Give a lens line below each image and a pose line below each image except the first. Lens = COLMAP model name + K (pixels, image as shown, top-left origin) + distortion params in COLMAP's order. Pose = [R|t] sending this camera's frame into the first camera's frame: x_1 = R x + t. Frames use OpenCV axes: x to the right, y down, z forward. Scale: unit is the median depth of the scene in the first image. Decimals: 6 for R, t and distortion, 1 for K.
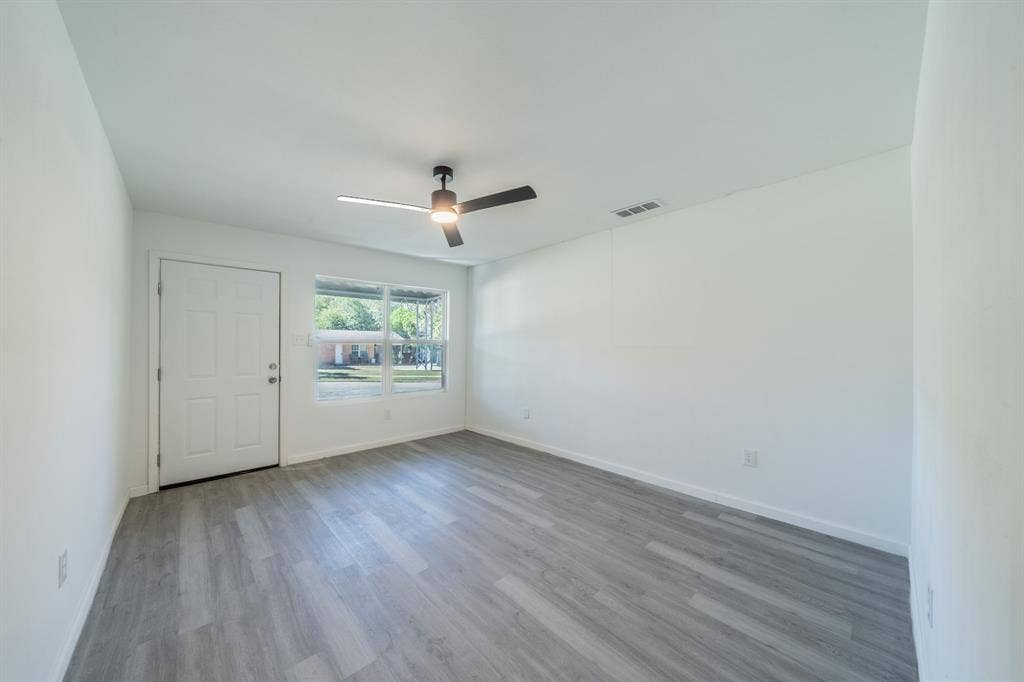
lens RADIAL K [[348.8, 0, 492.7], [0, 348.8, 343.8], [0, 0, 1]] dist [-0.001119, -0.000092]
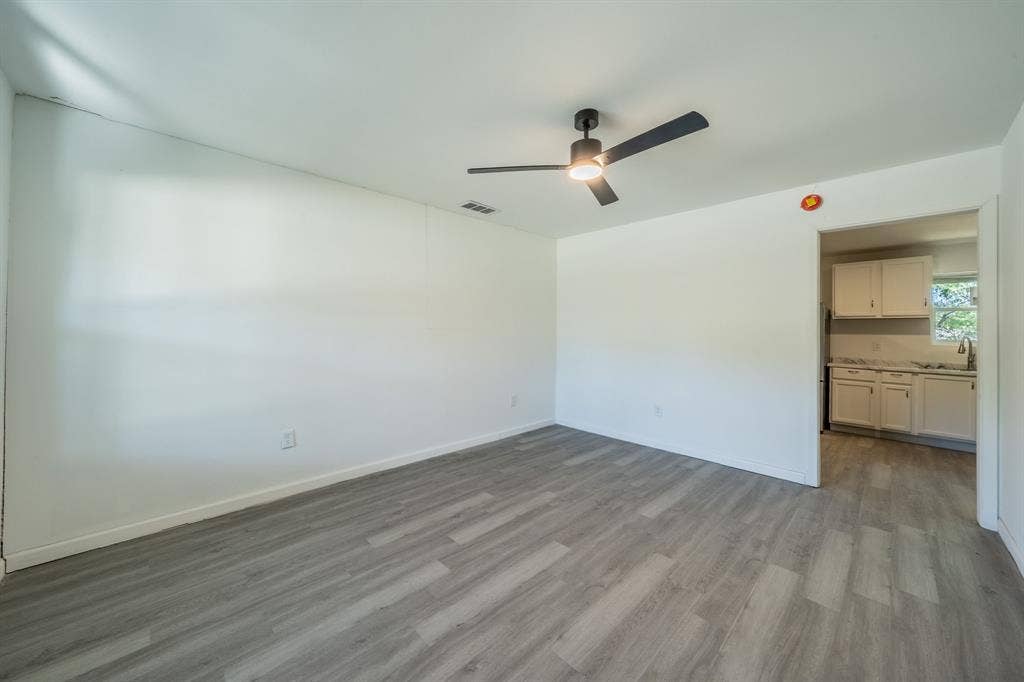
lens RADIAL K [[372.9, 0, 500.7], [0, 372.9, 322.0], [0, 0, 1]] dist [-0.000245, 0.000004]
pose [[-0.030350, 0.018772, 0.999363, -0.991728], [-0.014811, 0.999705, -0.019228, 0.011843], [-0.999430, -0.015385, -0.030063, 1.188383]]
